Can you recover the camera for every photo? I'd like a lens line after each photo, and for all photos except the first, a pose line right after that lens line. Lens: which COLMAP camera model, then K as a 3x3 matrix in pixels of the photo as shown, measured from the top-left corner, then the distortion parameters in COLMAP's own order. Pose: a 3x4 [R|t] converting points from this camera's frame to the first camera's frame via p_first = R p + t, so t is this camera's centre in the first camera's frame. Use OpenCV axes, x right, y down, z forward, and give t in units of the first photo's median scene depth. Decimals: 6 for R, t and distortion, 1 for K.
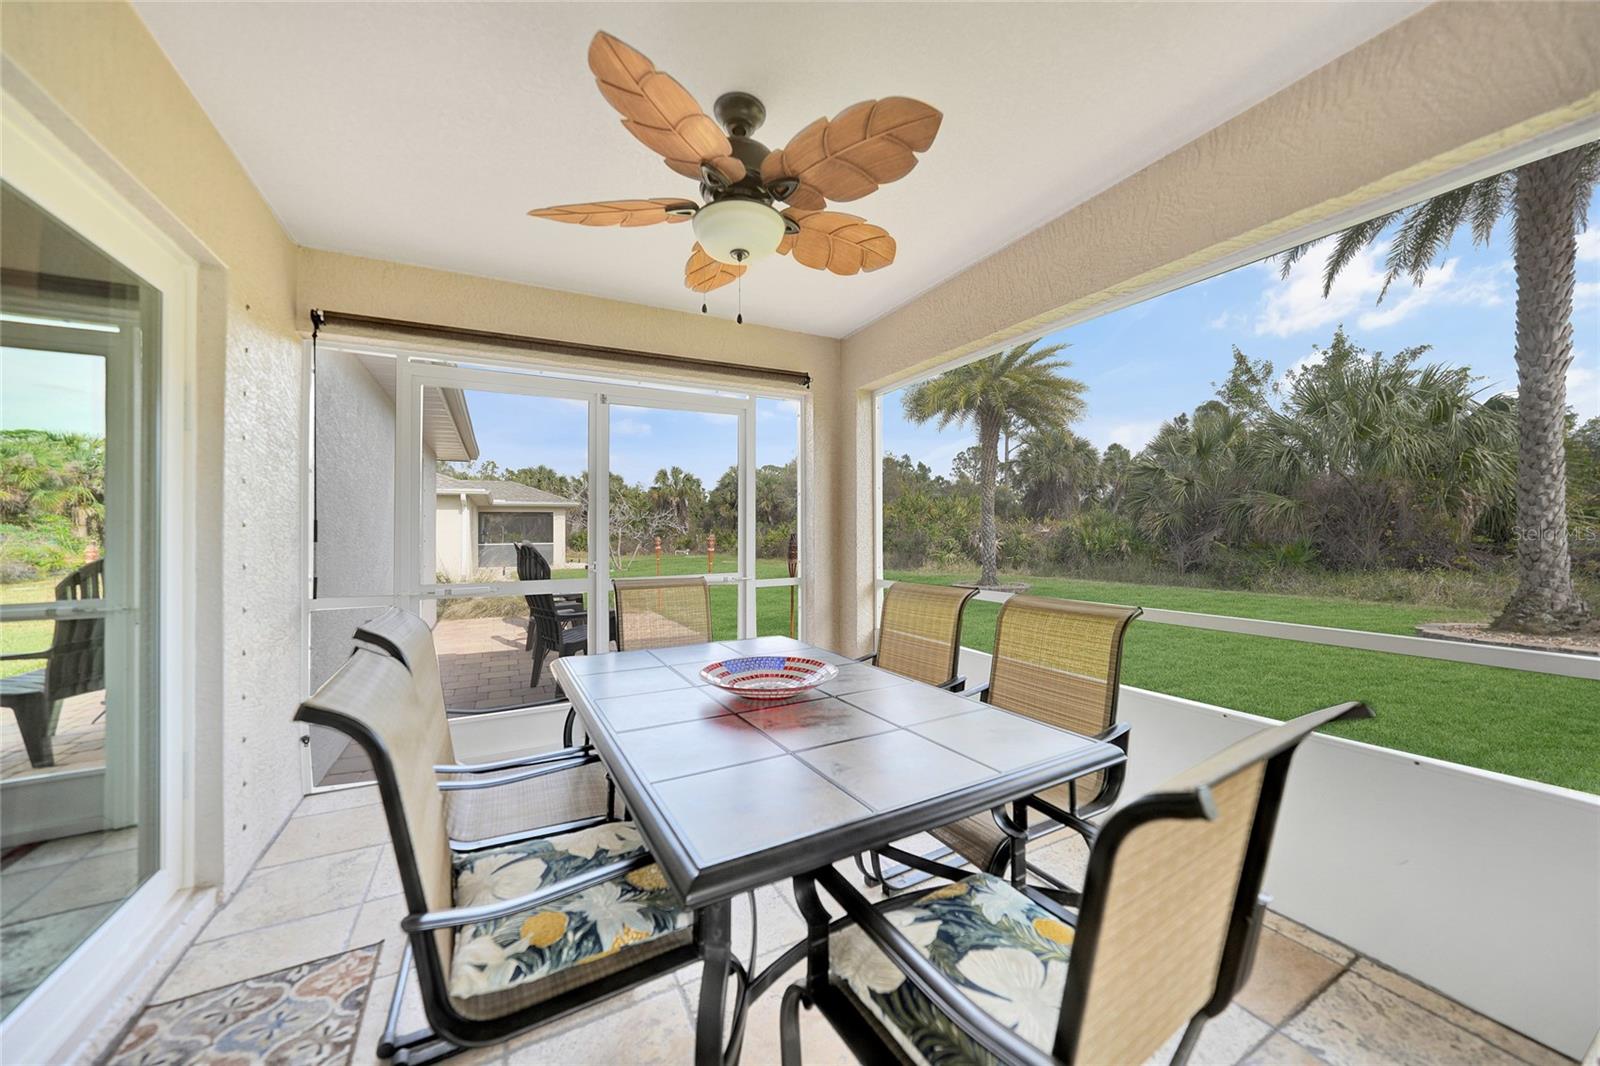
lens RADIAL K [[556.4, 0, 800.4], [0, 556.4, 526.5], [0, 0, 1]] dist [-0.025021, 0.004972]
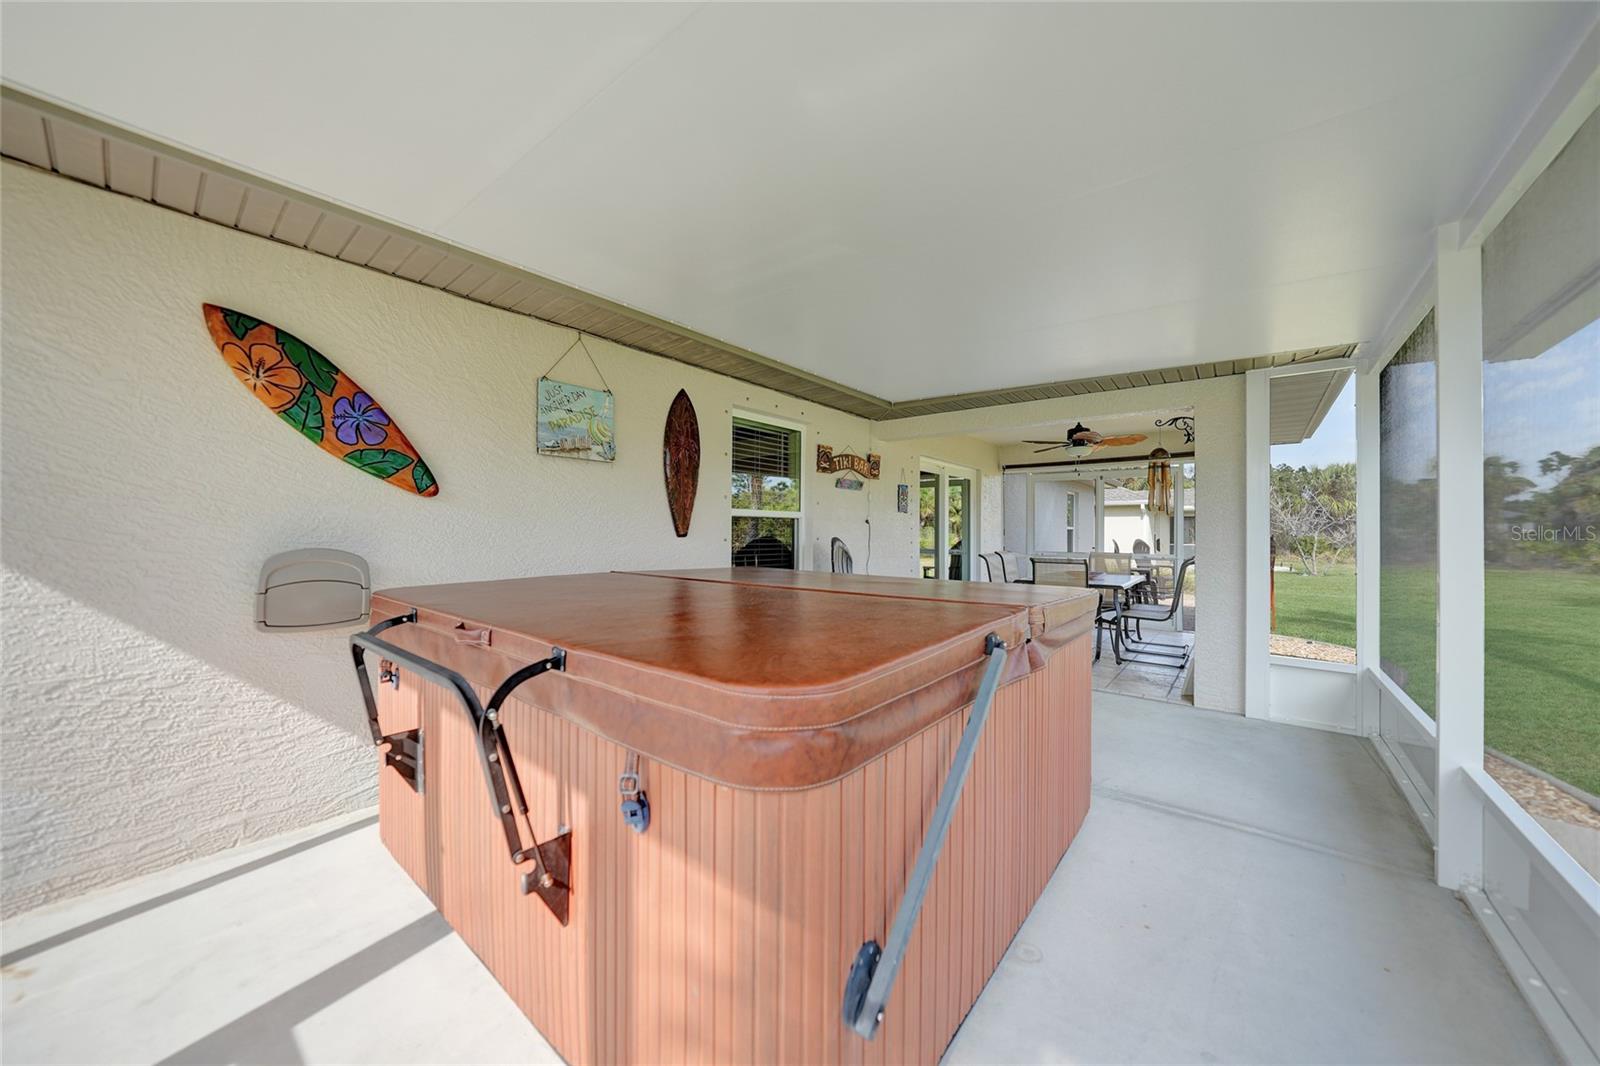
lens RADIAL K [[556.4, 0, 803.6], [0, 556.4, 531.2], [0, 0, 1]] dist [-0.025021, 0.004972]
pose [[0.385436, 0.005339, -0.922719, 0.262147], [-0.000812, 0.999985, 0.005447, -0.002454], [0.922734, -0.001350, 0.385435, -0.212455]]
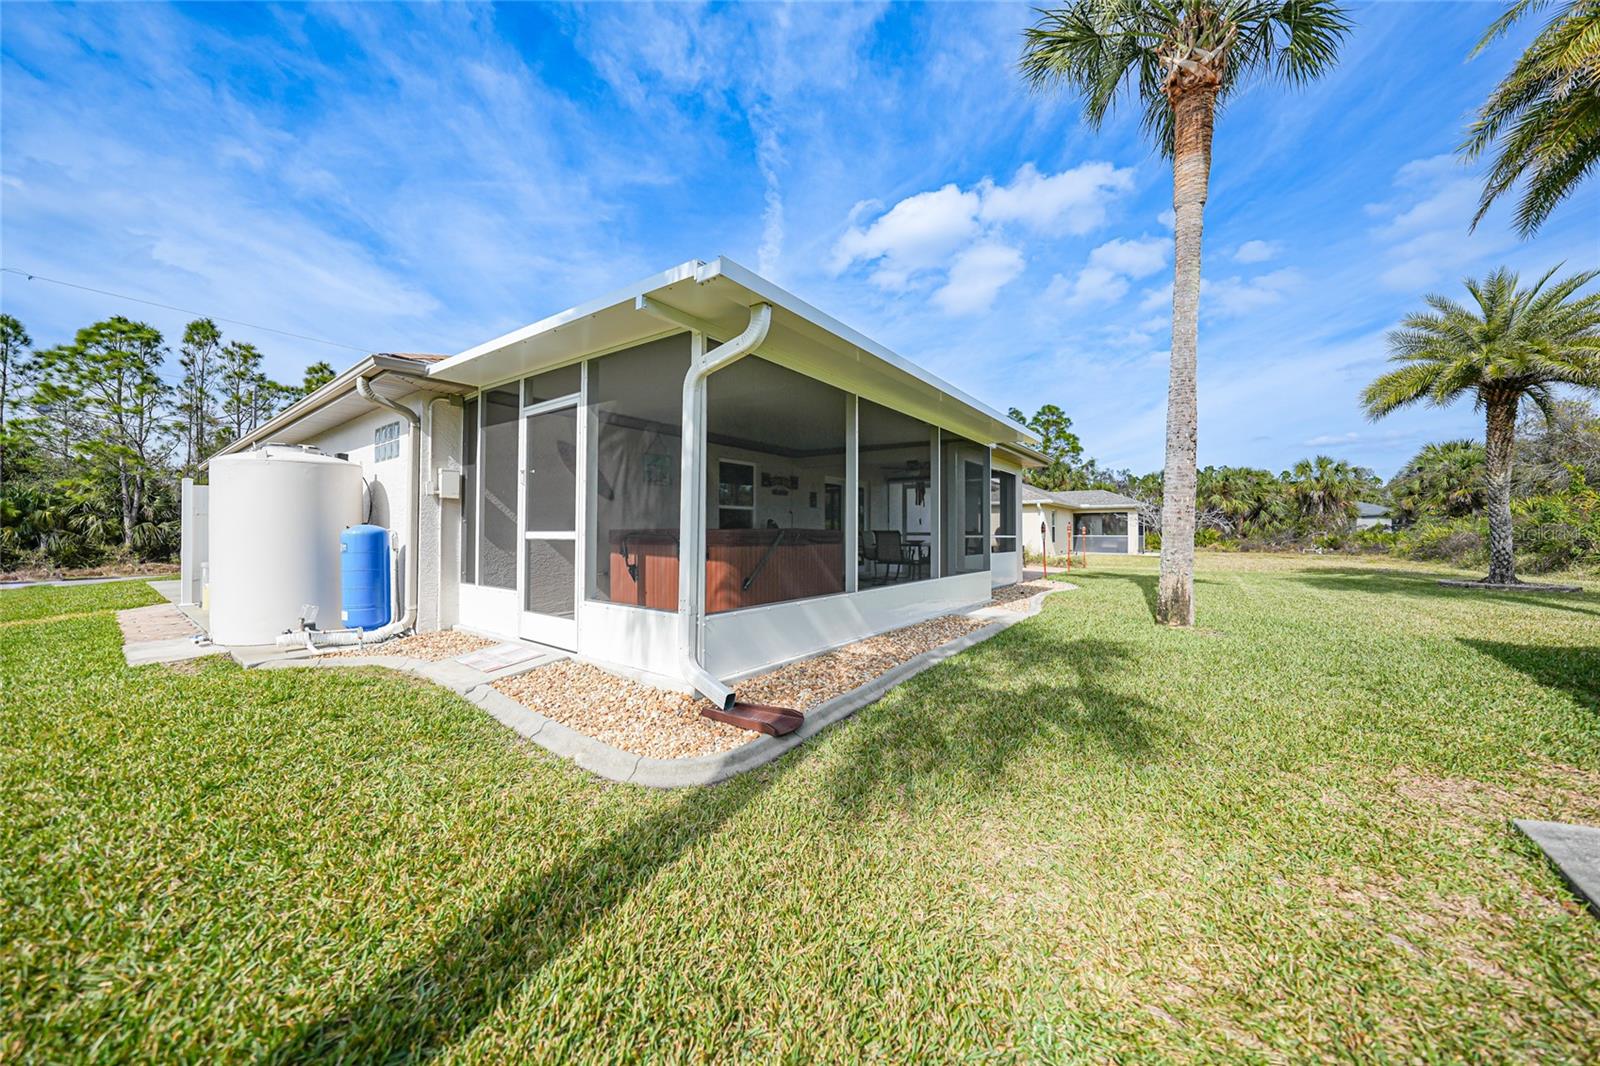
lens RADIAL K [[556.4, 0, 791.7], [0, 556.4, 529.3], [0, 0, 1]] dist [-0.025021, 0.004972]
pose [[0.400146, 0.001251, -0.916451, 0.566070], [0.001889, 0.999996, 0.002190, 0.012663], [0.916450, -0.002607, 0.400142, -0.304867]]
